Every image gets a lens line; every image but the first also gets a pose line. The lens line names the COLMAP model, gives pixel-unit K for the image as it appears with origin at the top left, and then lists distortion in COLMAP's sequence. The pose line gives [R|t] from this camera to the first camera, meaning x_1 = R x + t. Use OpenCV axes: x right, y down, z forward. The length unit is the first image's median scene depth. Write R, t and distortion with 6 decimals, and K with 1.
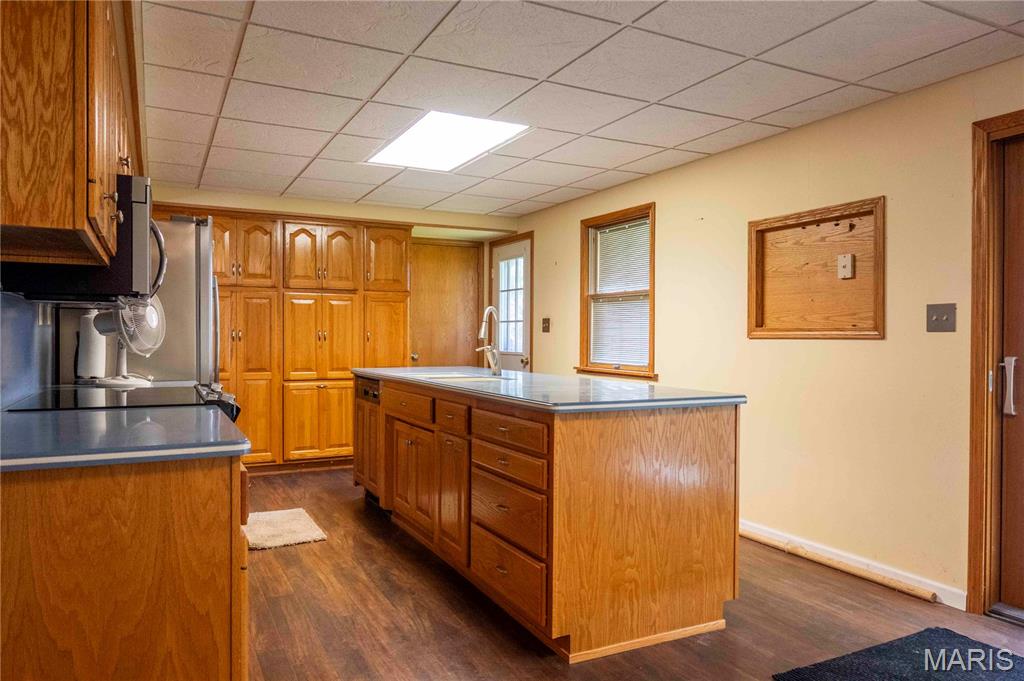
lens RADIAL K [[695.4, 0, 512.0], [0, 695.4, 340.5], [0, 0, 1]] dist [-0.003998, 0.000513]
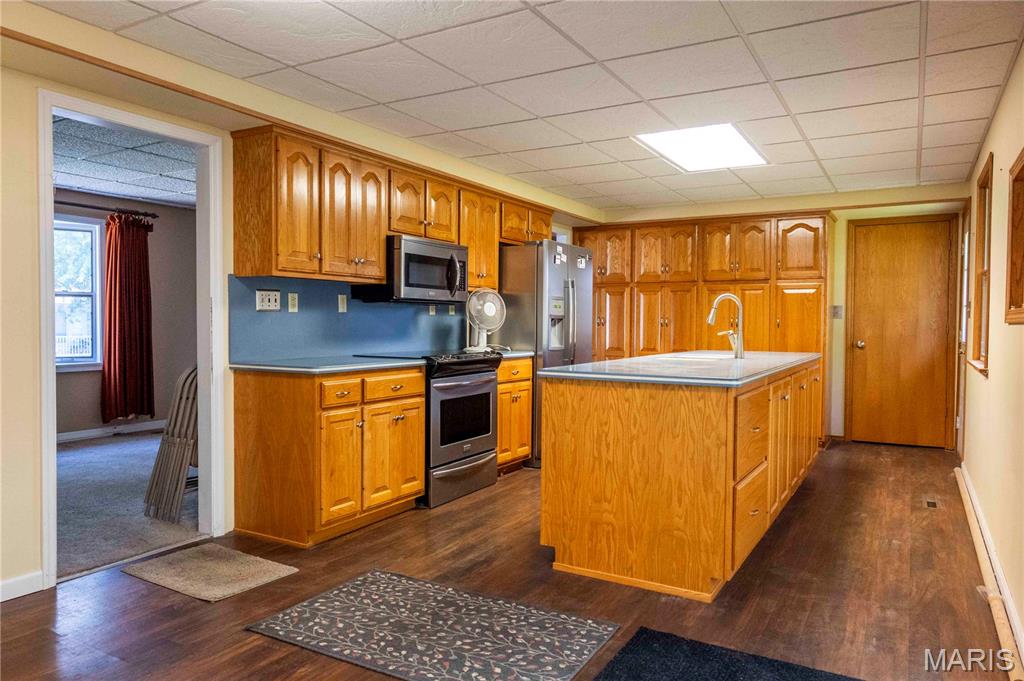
lens RADIAL K [[695.4, 0, 512.0], [0, 695.4, 340.5], [0, 0, 1]] dist [-0.003998, 0.000513]
pose [[0.544814, 0.021185, -0.838289, 1.033413], [-0.009146, 0.999771, 0.019321, 0.008355], [0.838507, -0.002859, 0.544883, 0.201201]]
